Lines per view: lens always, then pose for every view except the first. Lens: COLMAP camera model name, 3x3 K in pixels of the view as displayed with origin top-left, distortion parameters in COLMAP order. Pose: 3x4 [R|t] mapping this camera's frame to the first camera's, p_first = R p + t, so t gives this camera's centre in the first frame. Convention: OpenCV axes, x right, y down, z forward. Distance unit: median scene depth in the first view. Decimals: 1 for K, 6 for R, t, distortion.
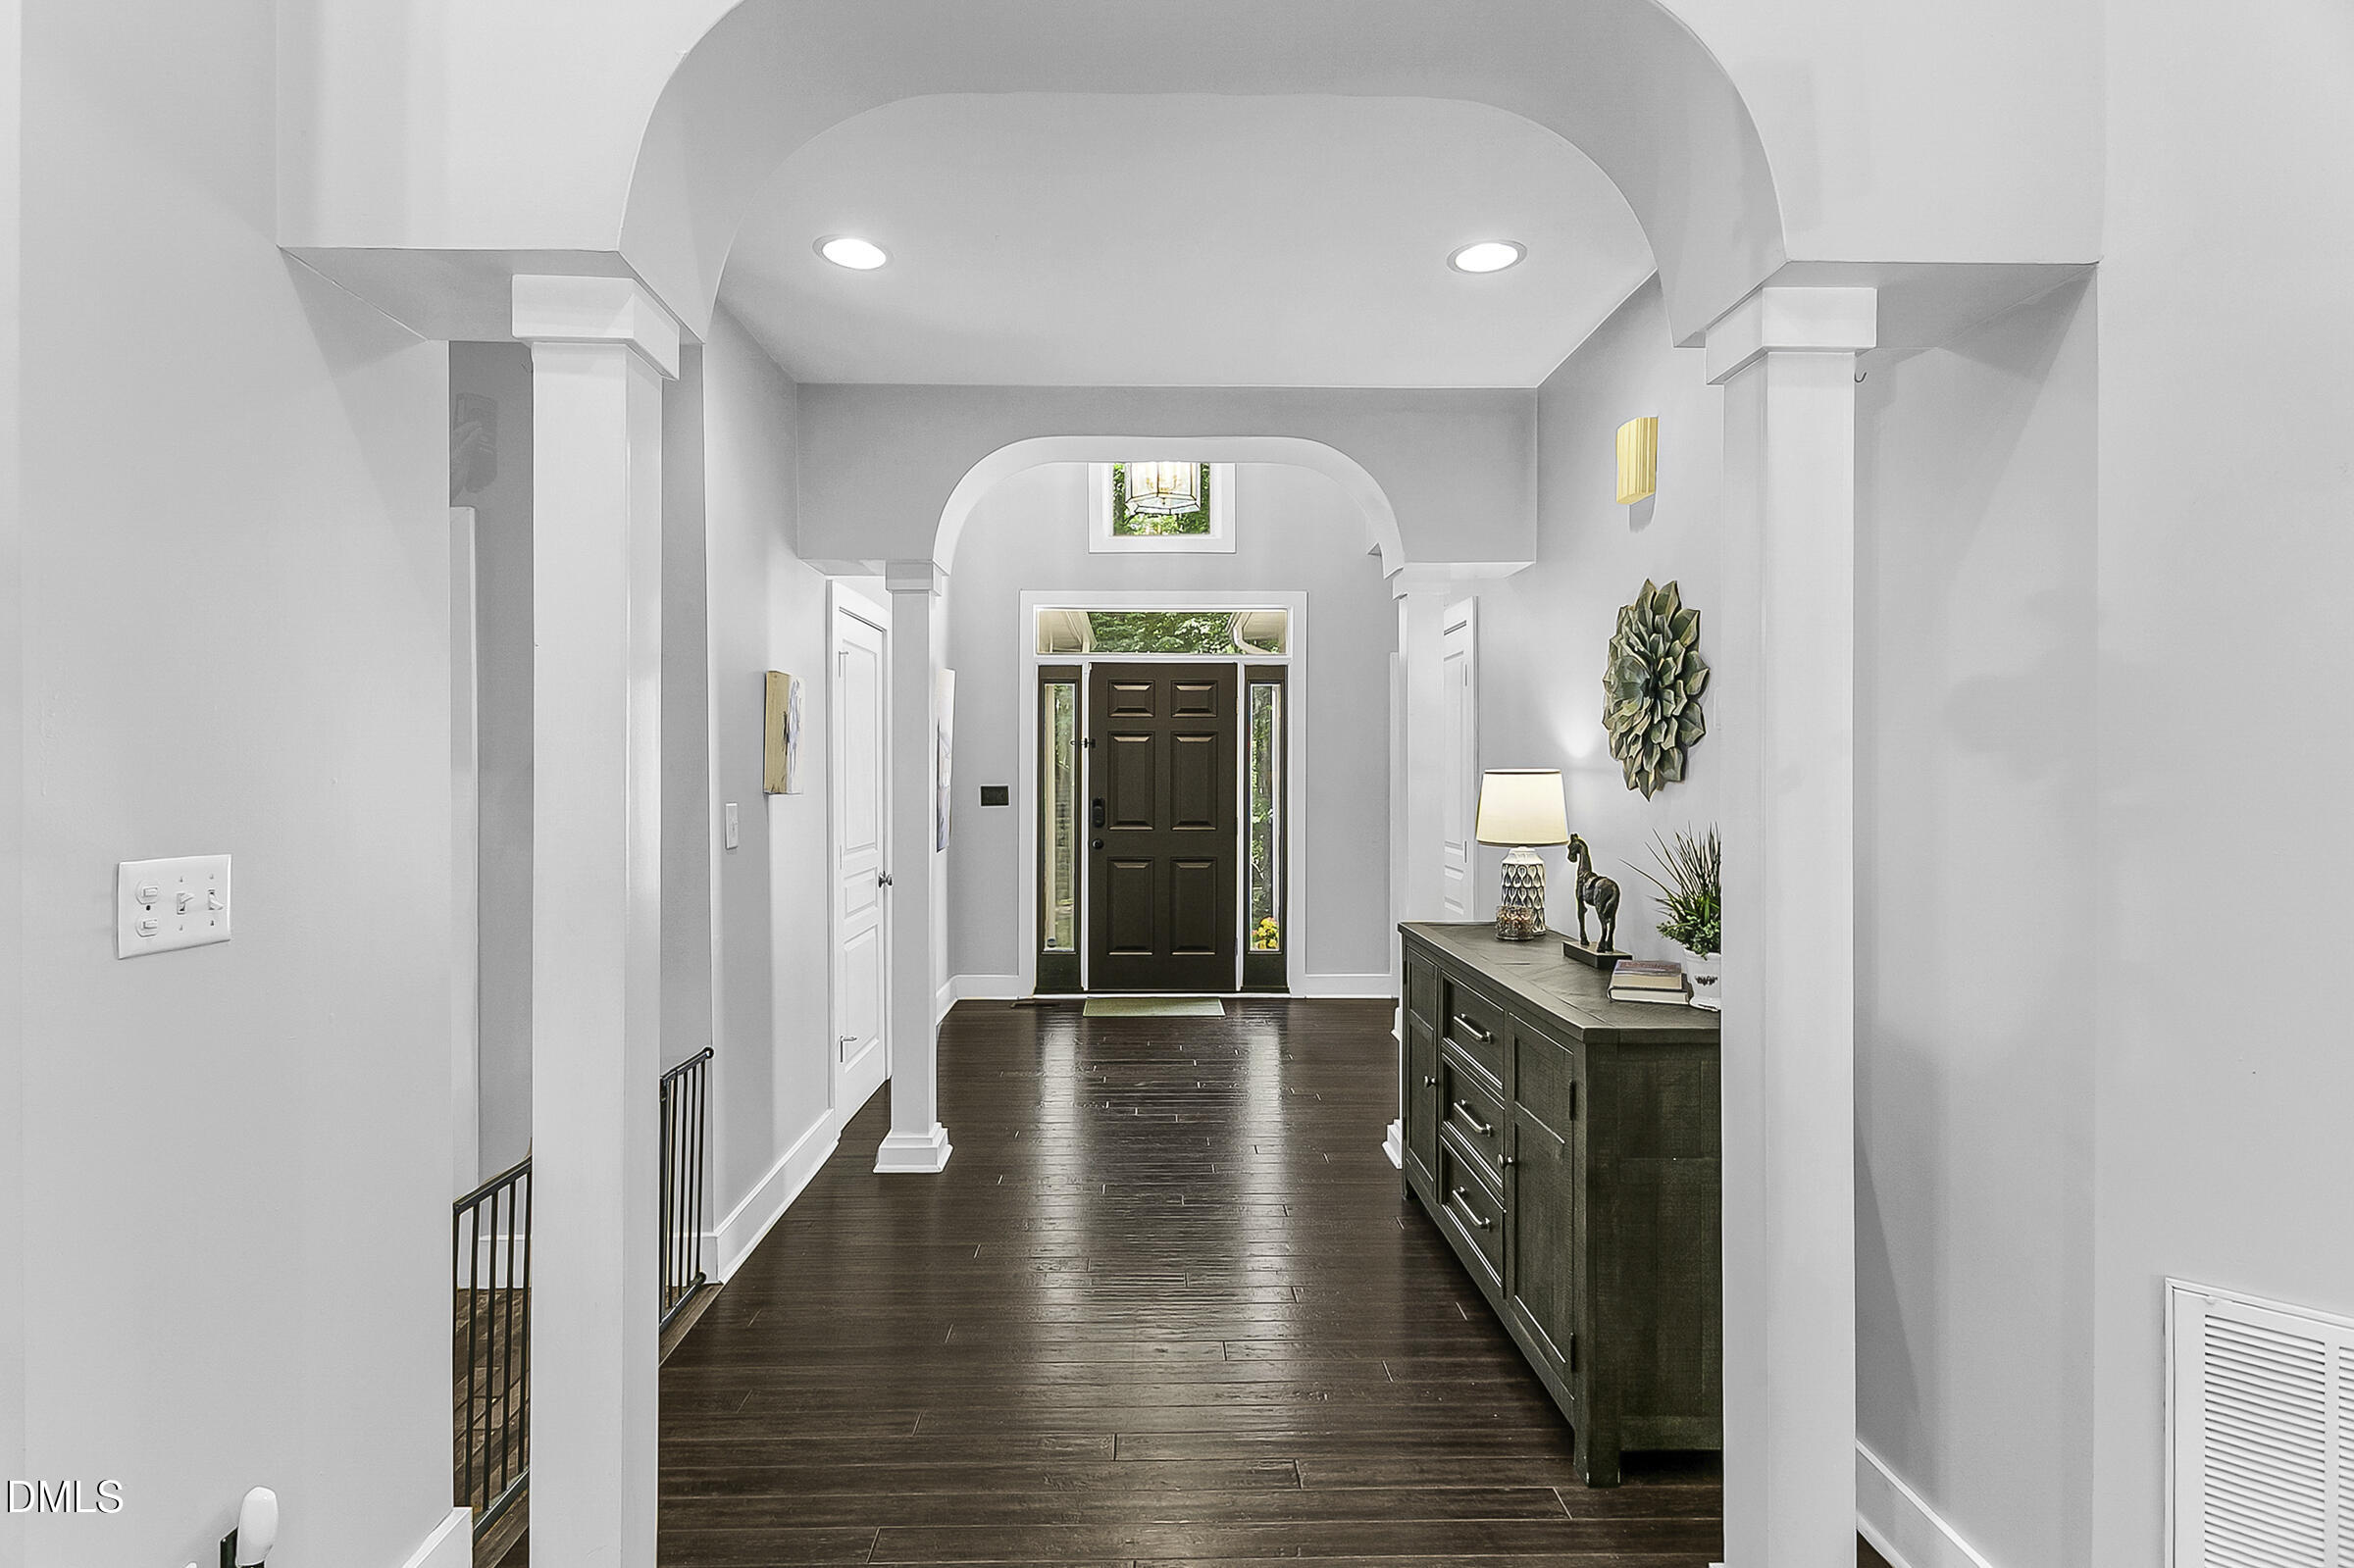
lens RADIAL K [[1130.0, 0, 1170.5], [0, 1130.0, 765.7], [0, 0, 1]] dist [0.009334, -0.000926]
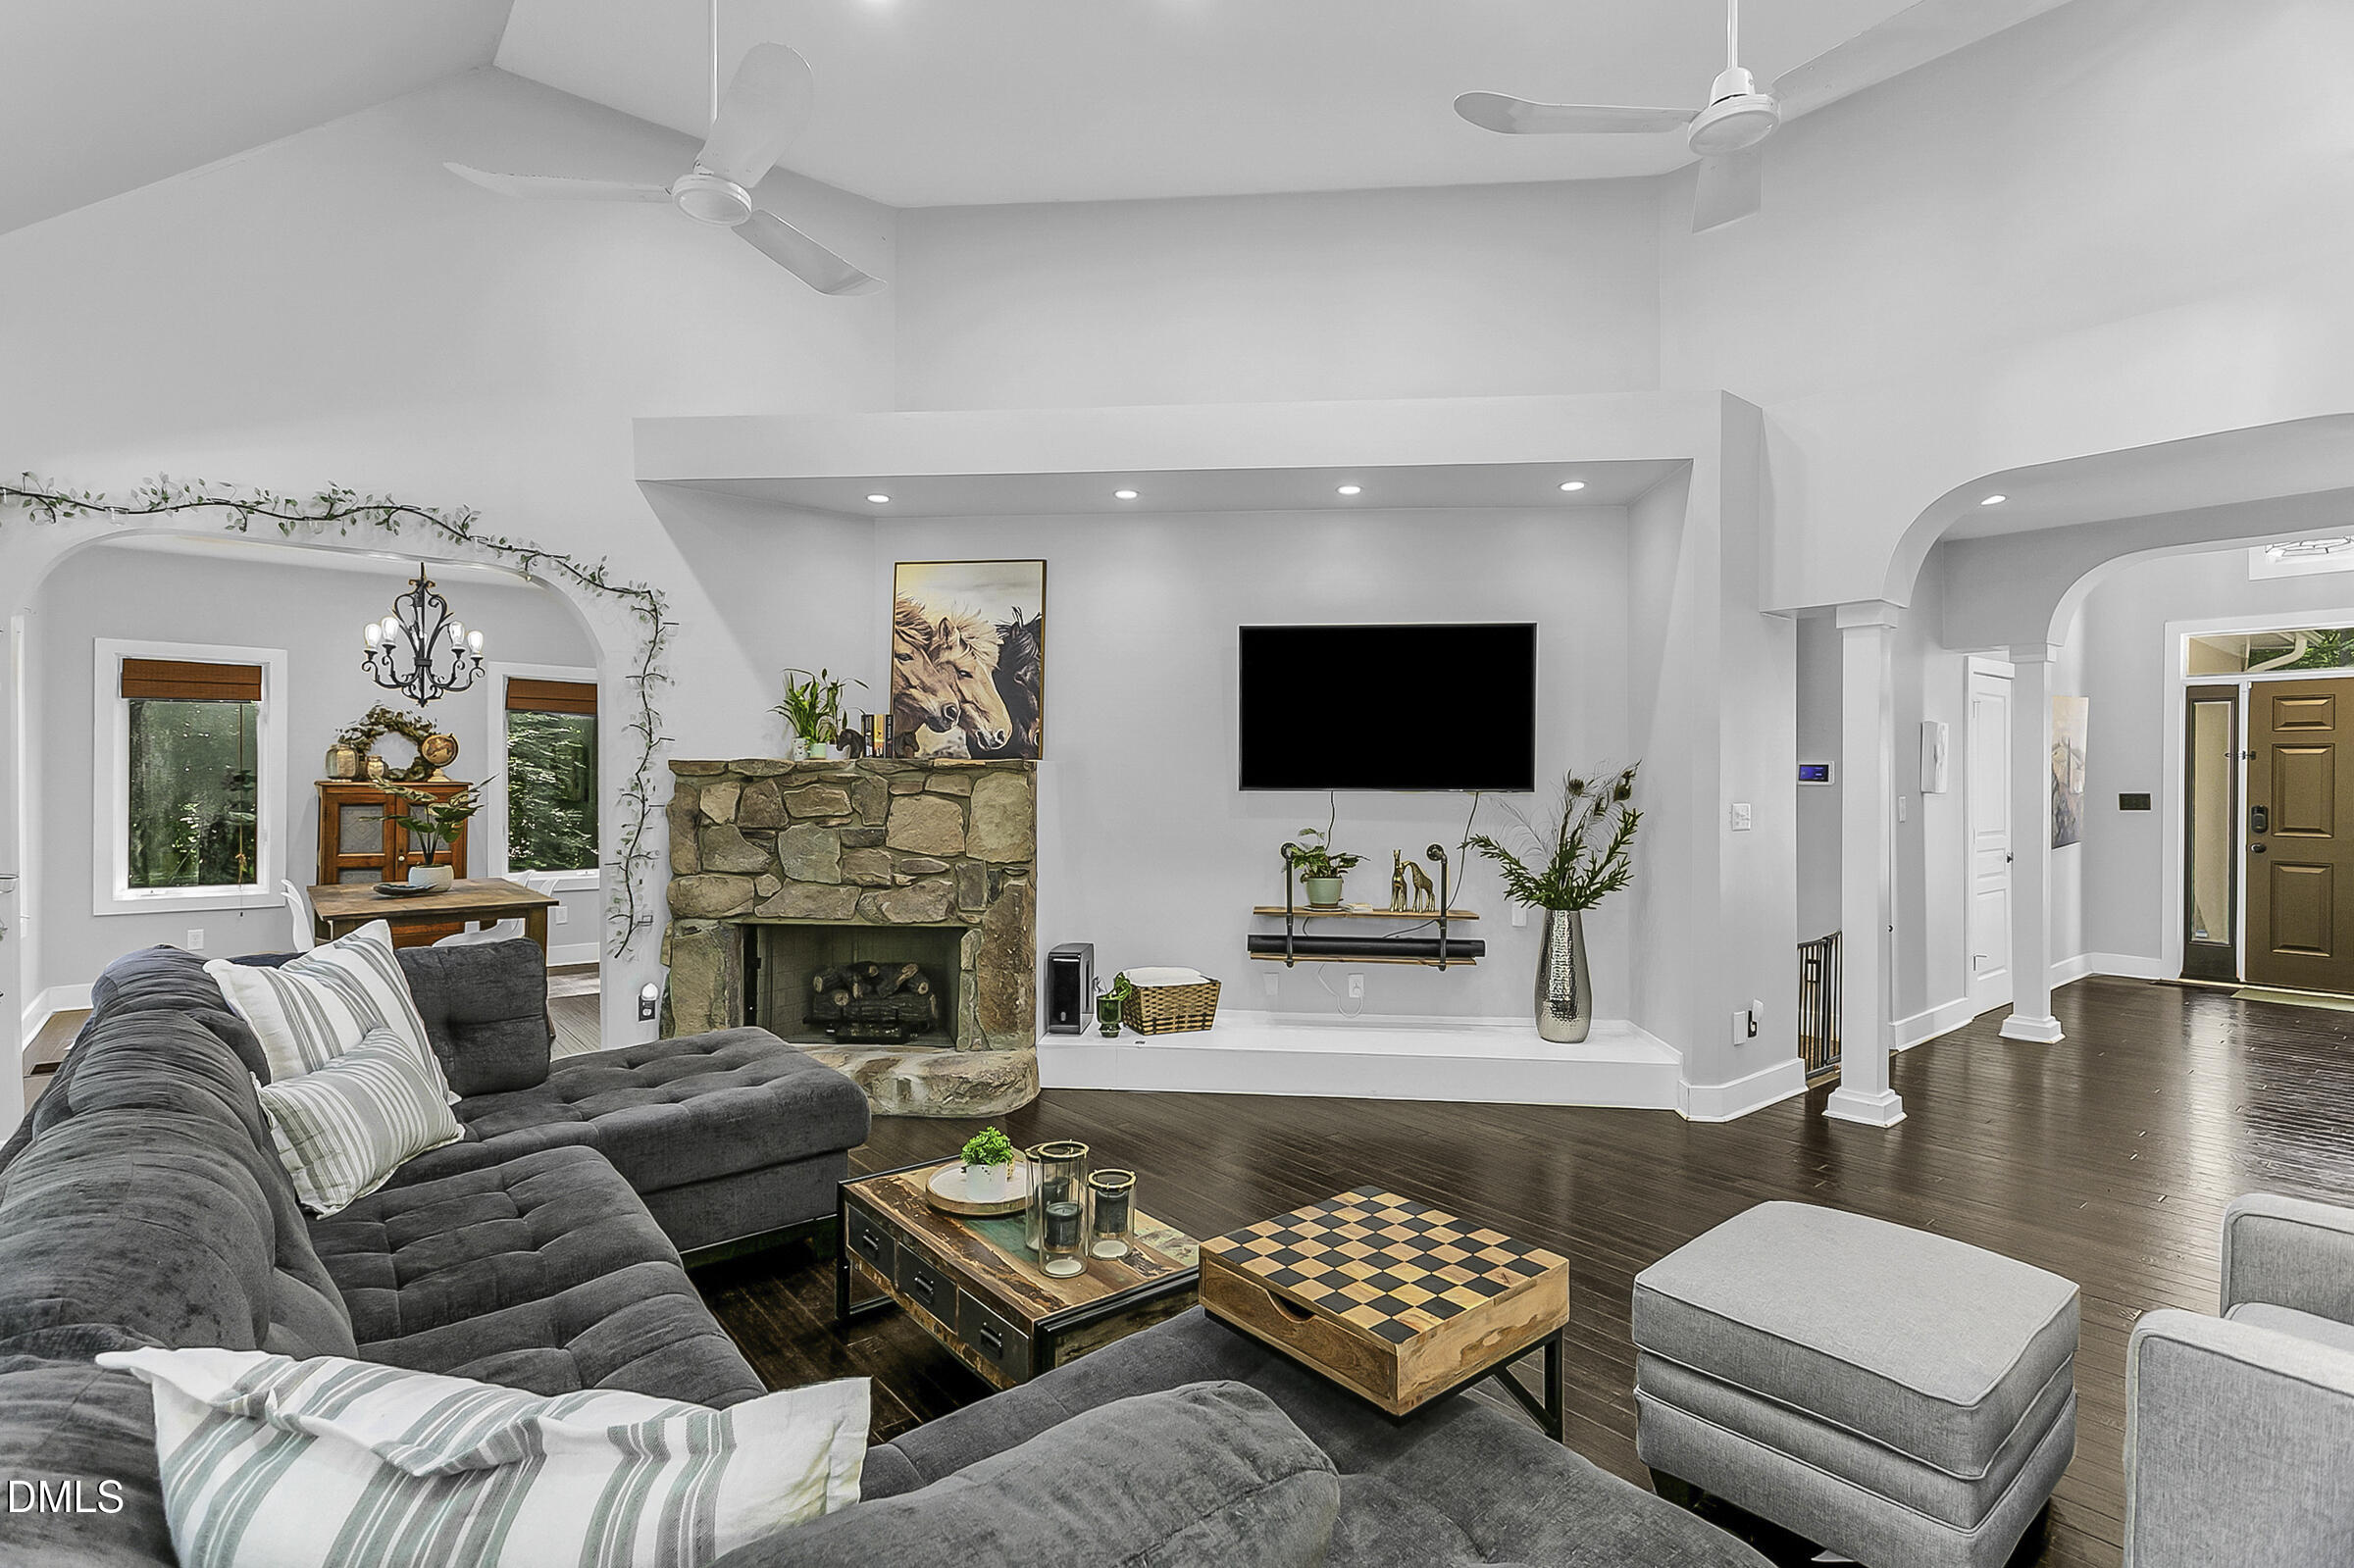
lens RADIAL K [[1130.0, 0, 1157.9], [0, 1130.0, 772.3], [0, 0, 1]] dist [0.009334, -0.000926]
pose [[0.613324, 0.000685, -0.789831, 0.152710], [-0.001208, 0.999999, -0.000071, -0.002083], [0.789831, 0.000997, 0.613324, -0.509389]]
